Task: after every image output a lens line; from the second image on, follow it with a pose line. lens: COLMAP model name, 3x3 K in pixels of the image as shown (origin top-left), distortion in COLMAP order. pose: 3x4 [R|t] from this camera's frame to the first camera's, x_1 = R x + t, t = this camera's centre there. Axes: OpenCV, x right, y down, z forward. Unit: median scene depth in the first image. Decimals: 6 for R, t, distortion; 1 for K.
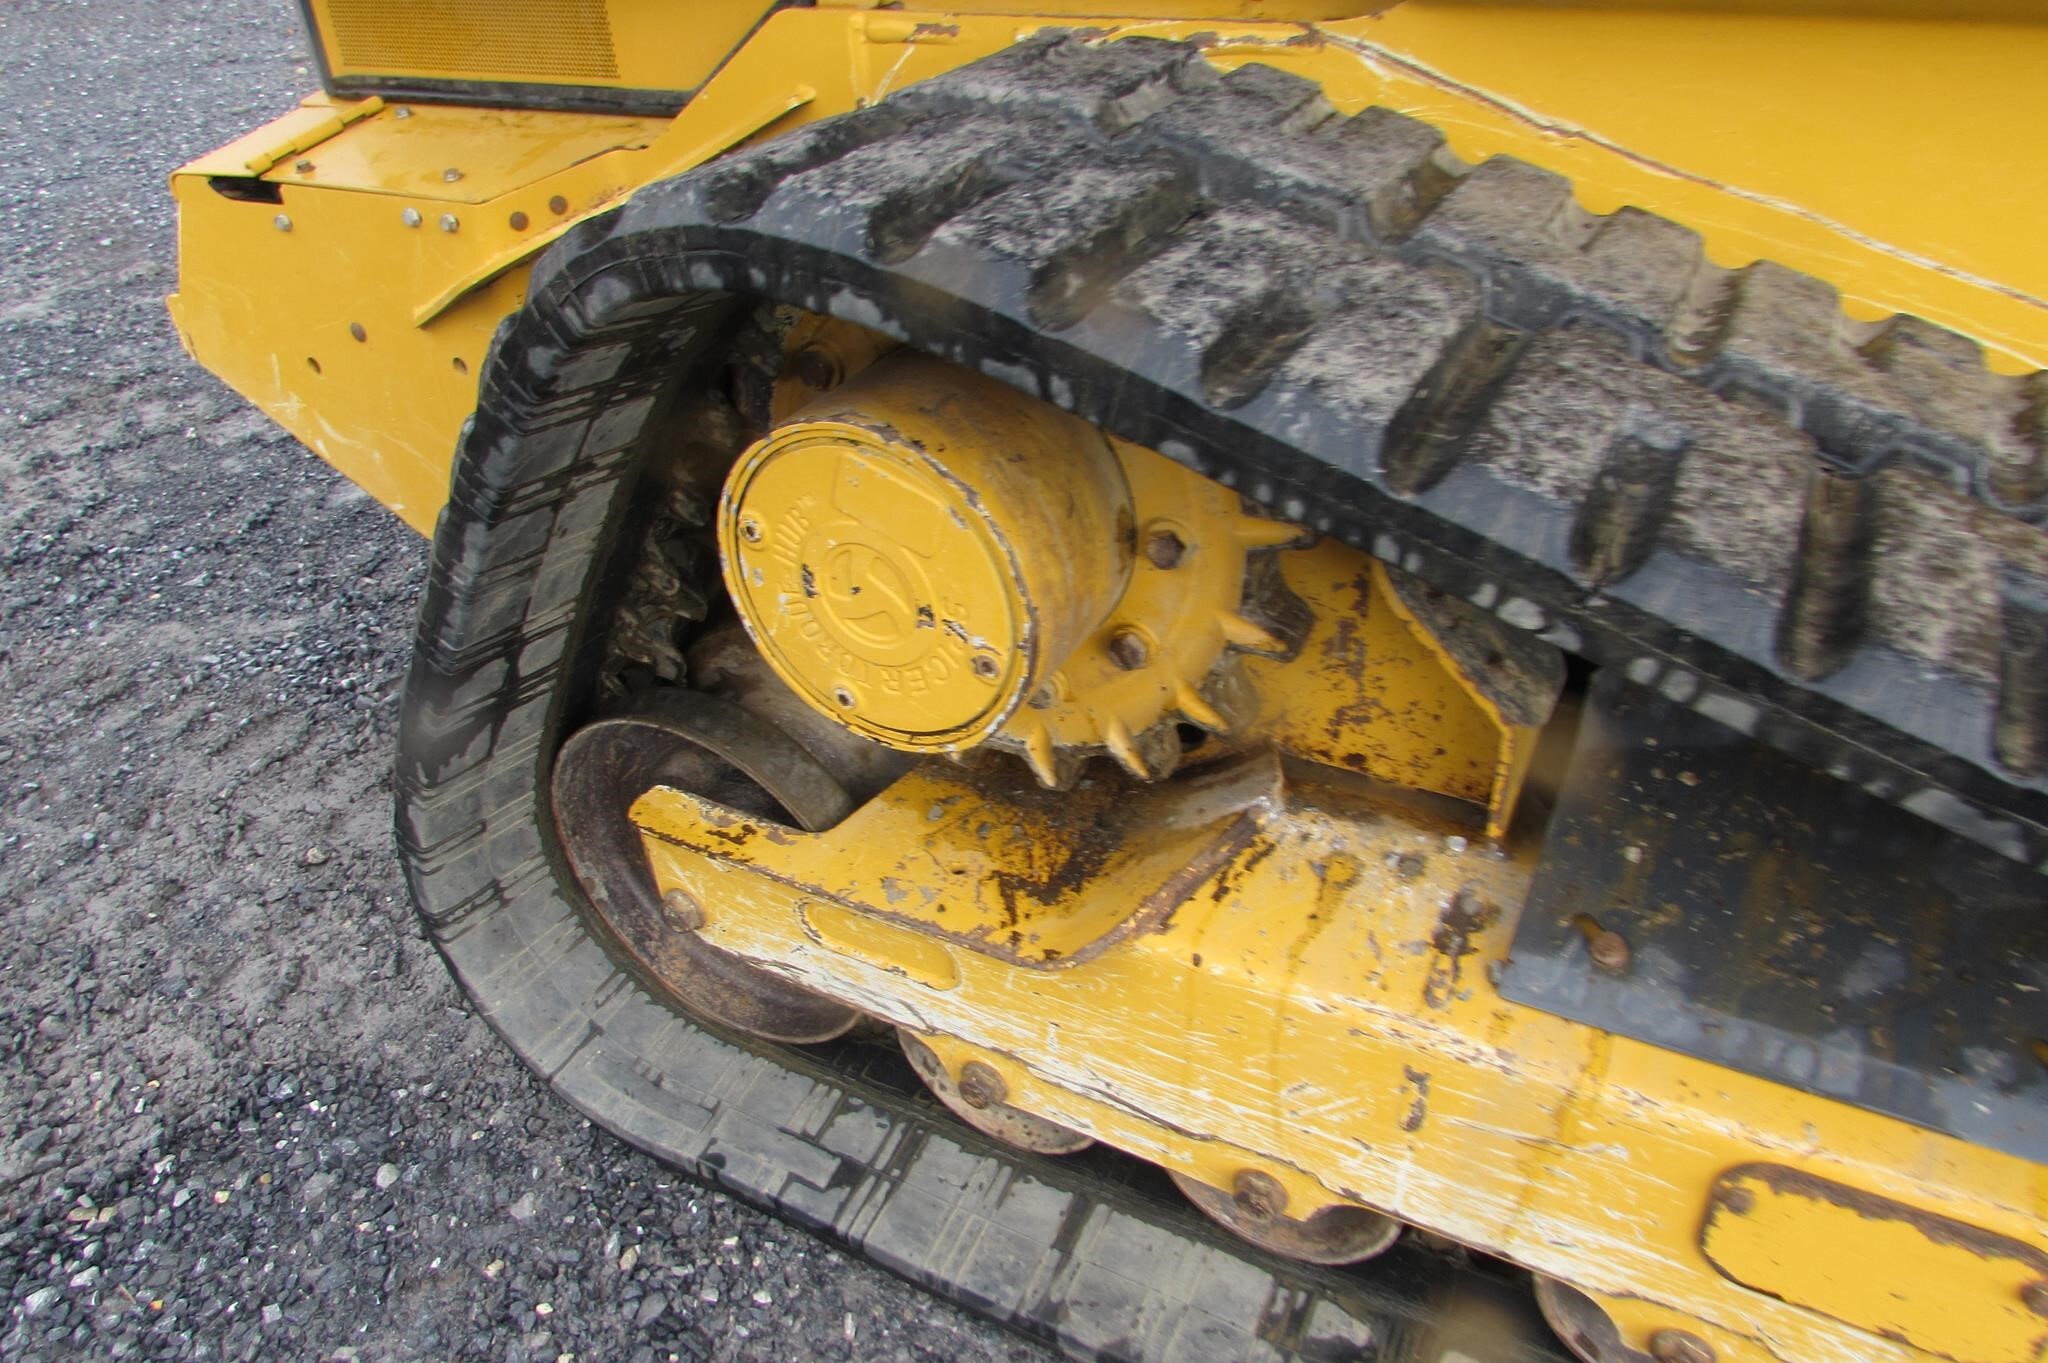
lens RADIAL K [[1446.8, 0, 1028.7], [0, 1446.8, 689.2], [0, 0, 1]] dist [-0.049887, 0.026581]
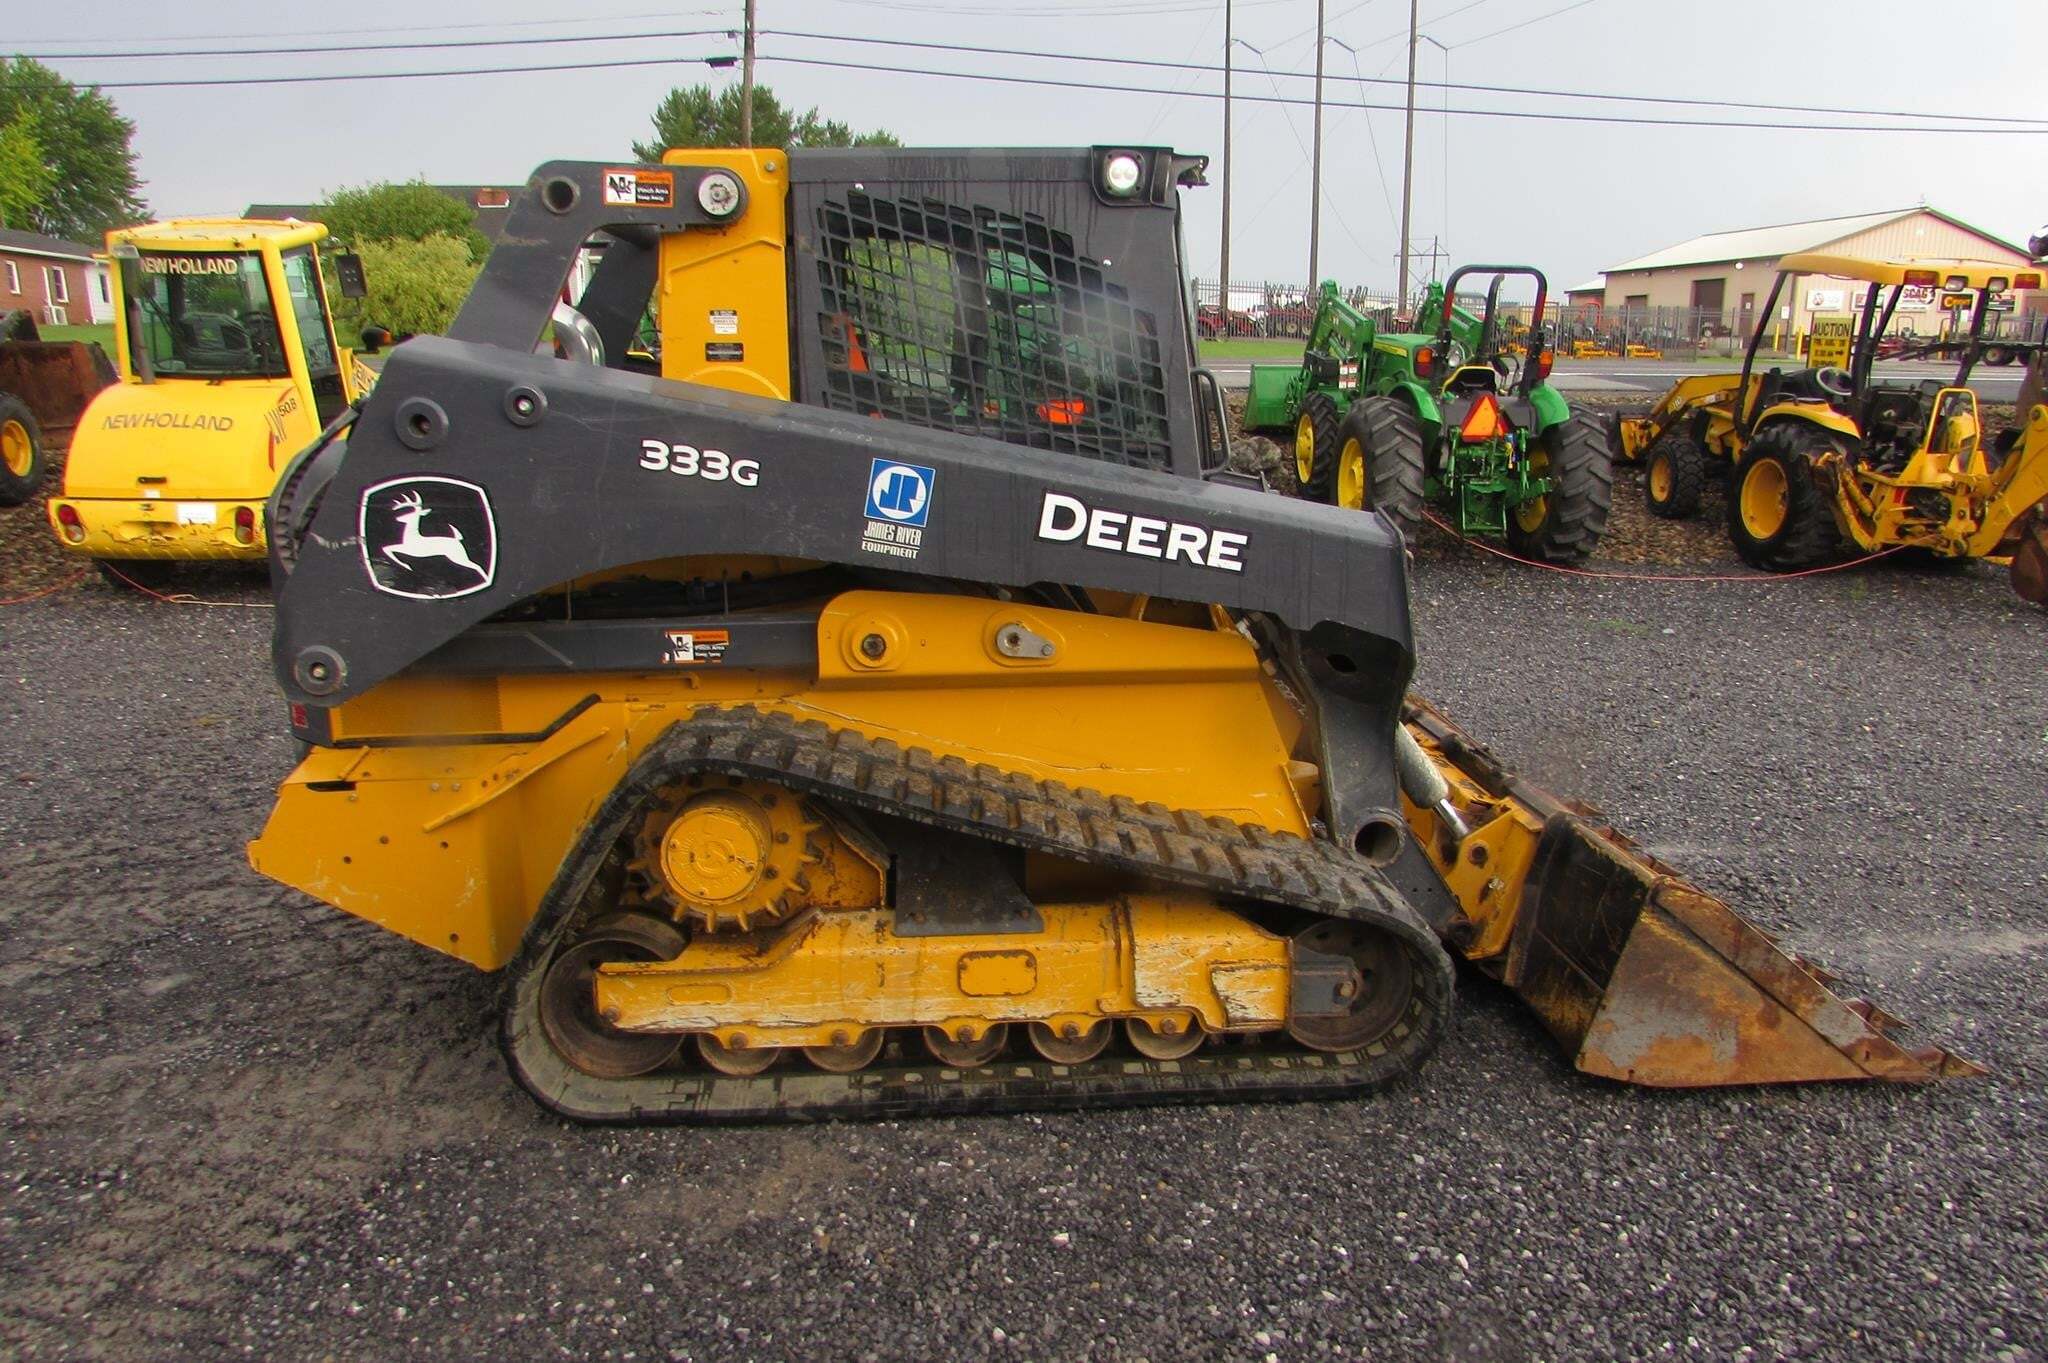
lens RADIAL K [[1446.8, 0, 1024.3], [0, 1446.8, 682.1], [0, 0, 1]] dist [-0.049887, 0.026581]
pose [[0.851208, -0.066768, 0.520565, -1.096778], [0.261368, 0.914056, -0.310142, 0.726080], [-0.455118, 0.400054, 0.795502, -2.029404]]
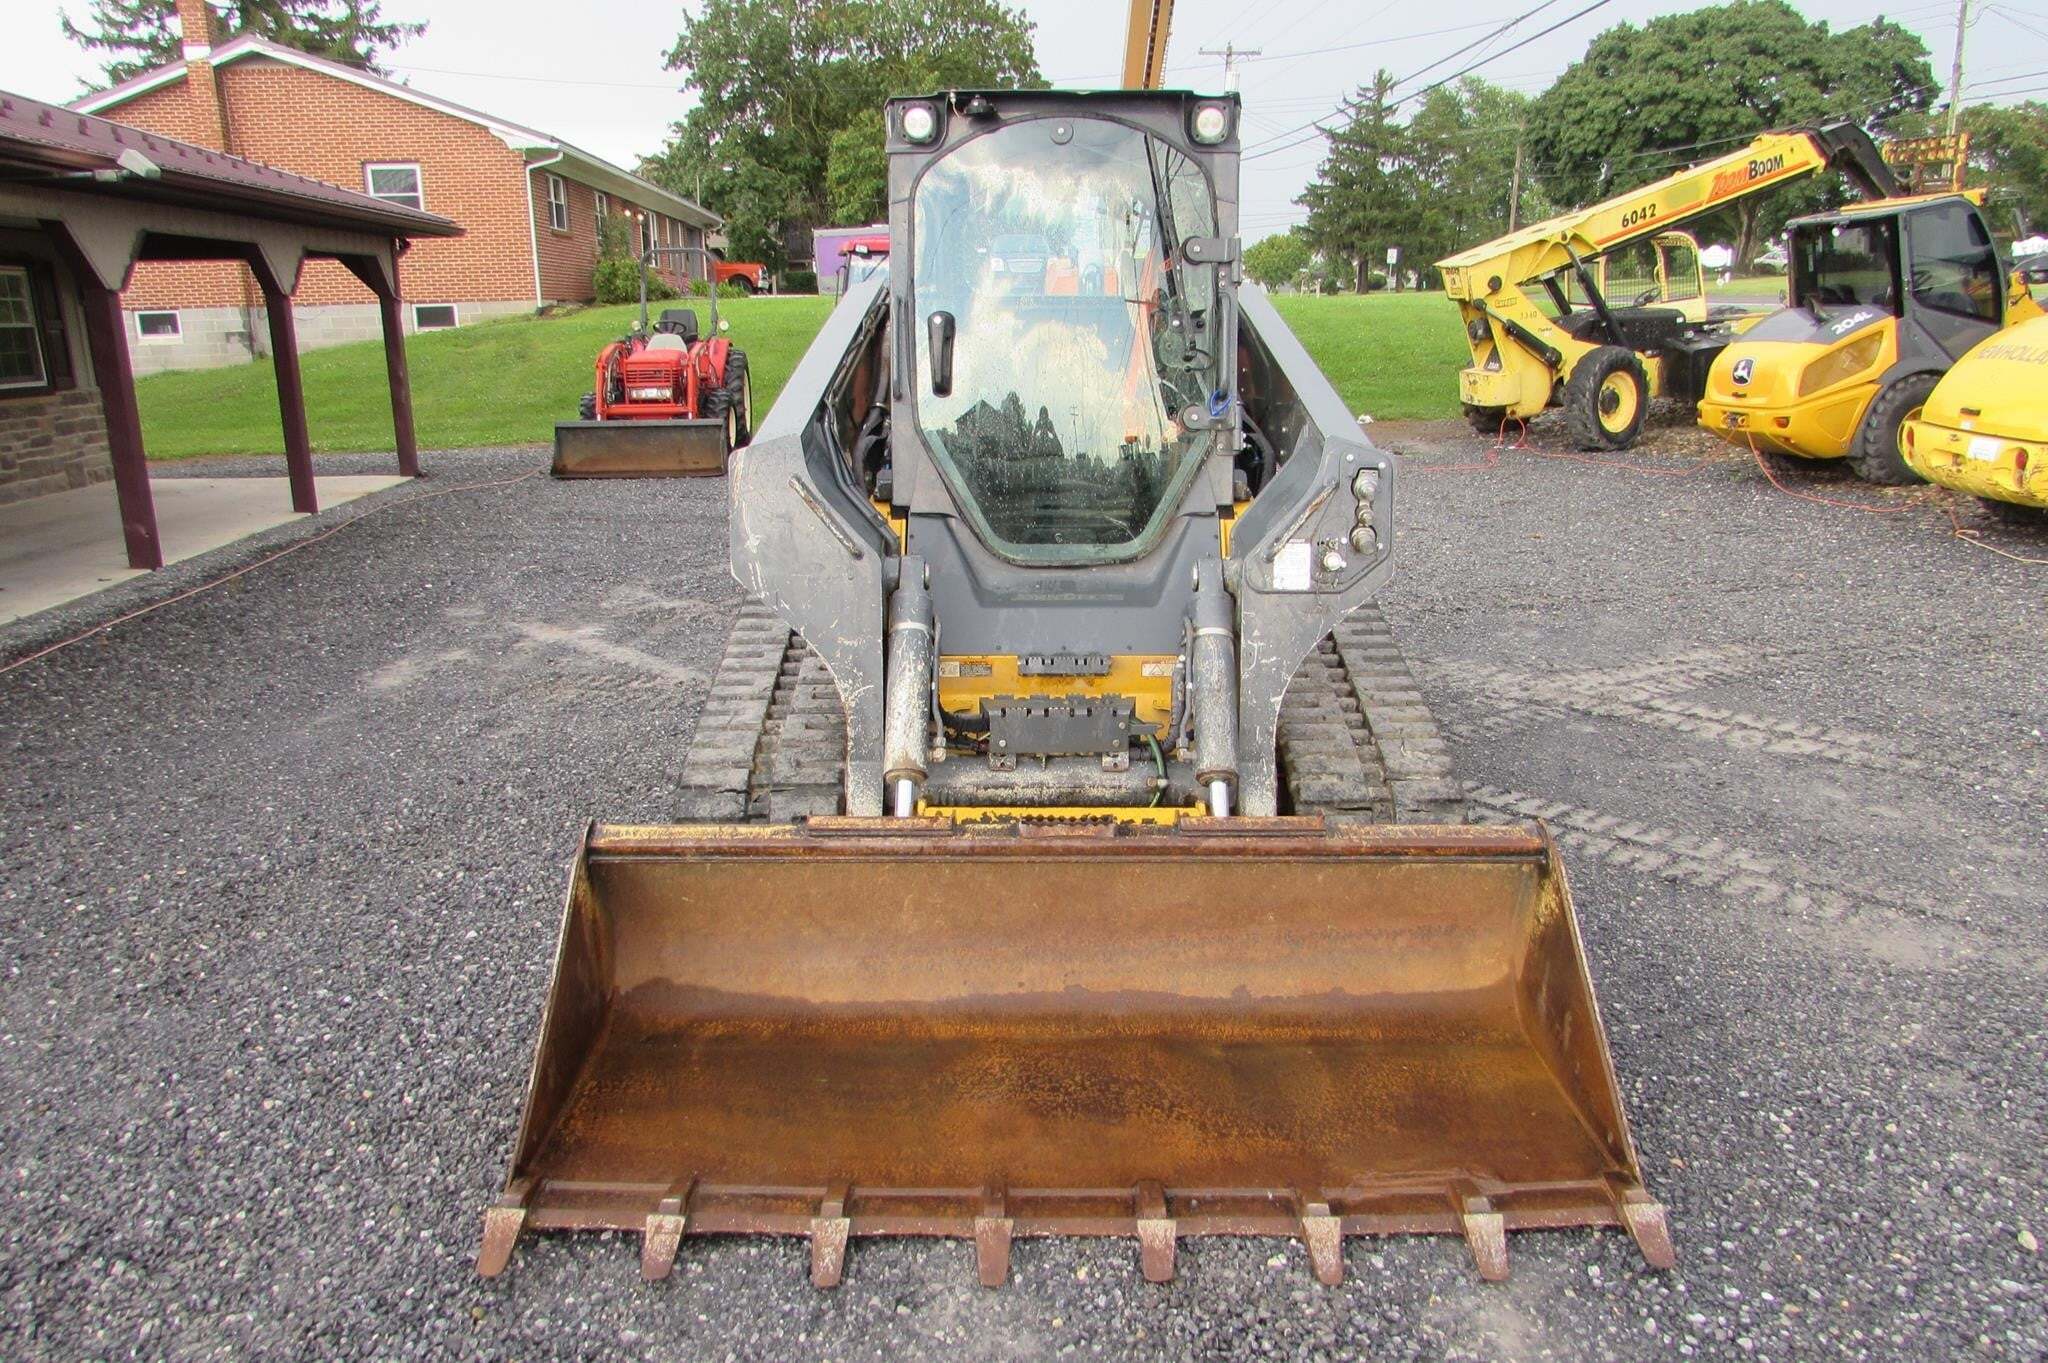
lens RADIAL K [[1446.8, 0, 1015.0], [0, 1446.8, 684.4], [0, 0, 1]] dist [-0.049887, 0.026581]
pose [[0.465639, 0.271745, -0.842220, 4.787094], [-0.514747, 0.857305, -0.007977, -0.113875], [0.719872, 0.437245, 0.539075, -1.194584]]
